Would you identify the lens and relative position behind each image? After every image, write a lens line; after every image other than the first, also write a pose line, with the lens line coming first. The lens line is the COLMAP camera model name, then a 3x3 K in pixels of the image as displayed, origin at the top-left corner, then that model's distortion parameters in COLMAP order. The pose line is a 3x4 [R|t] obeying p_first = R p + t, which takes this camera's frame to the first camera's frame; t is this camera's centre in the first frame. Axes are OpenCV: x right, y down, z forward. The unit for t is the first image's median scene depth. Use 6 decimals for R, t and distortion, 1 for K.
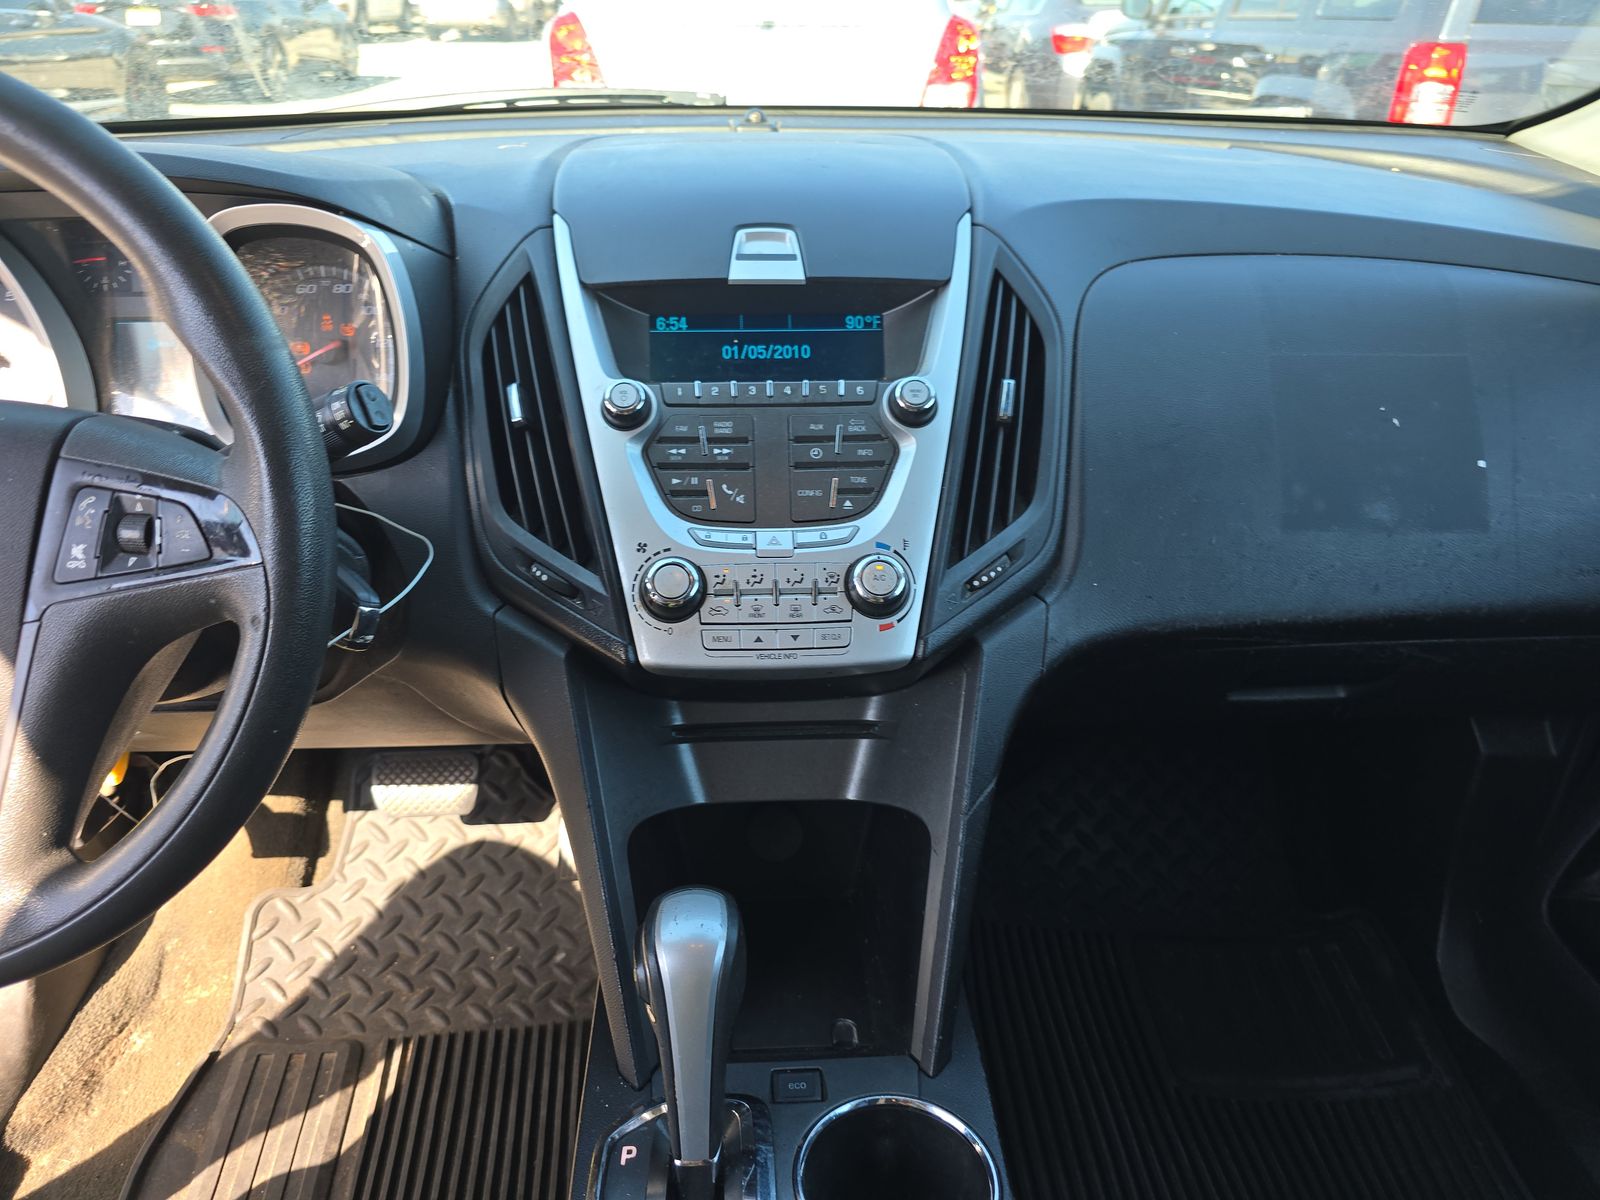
lens RADIAL K [[1075.5, 0, 799.7], [0, 1075.5, 616.9], [0, 0, 1]] dist [0.044190, -0.046205]
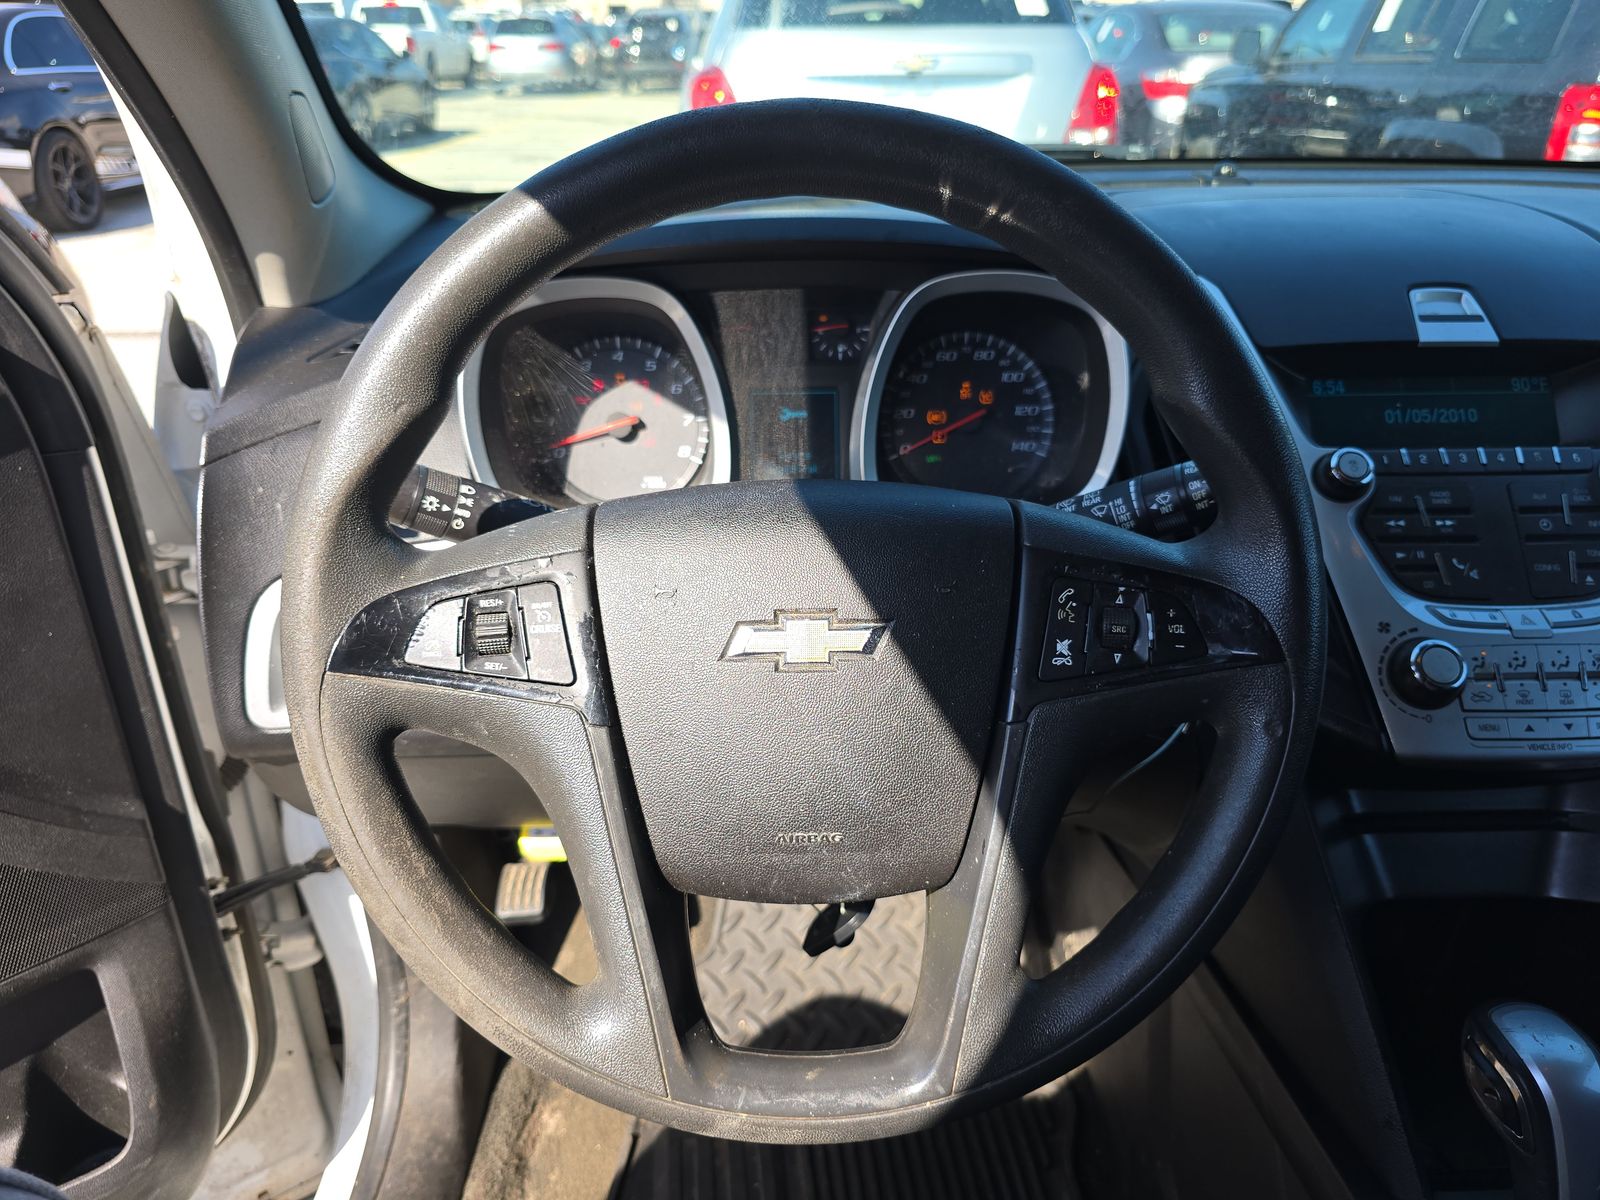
lens RADIAL K [[1093.4, 0, 800.0], [0, 1093.4, 600.0], [0, 0, 1]] dist [0.001528, -0.002303]
pose [[0.999216, 0.001987, -0.039531, -0.565877], [-0.004025, 0.998663, -0.051538, -0.034142], [0.039375, 0.051657, 0.997888, 0.031437]]
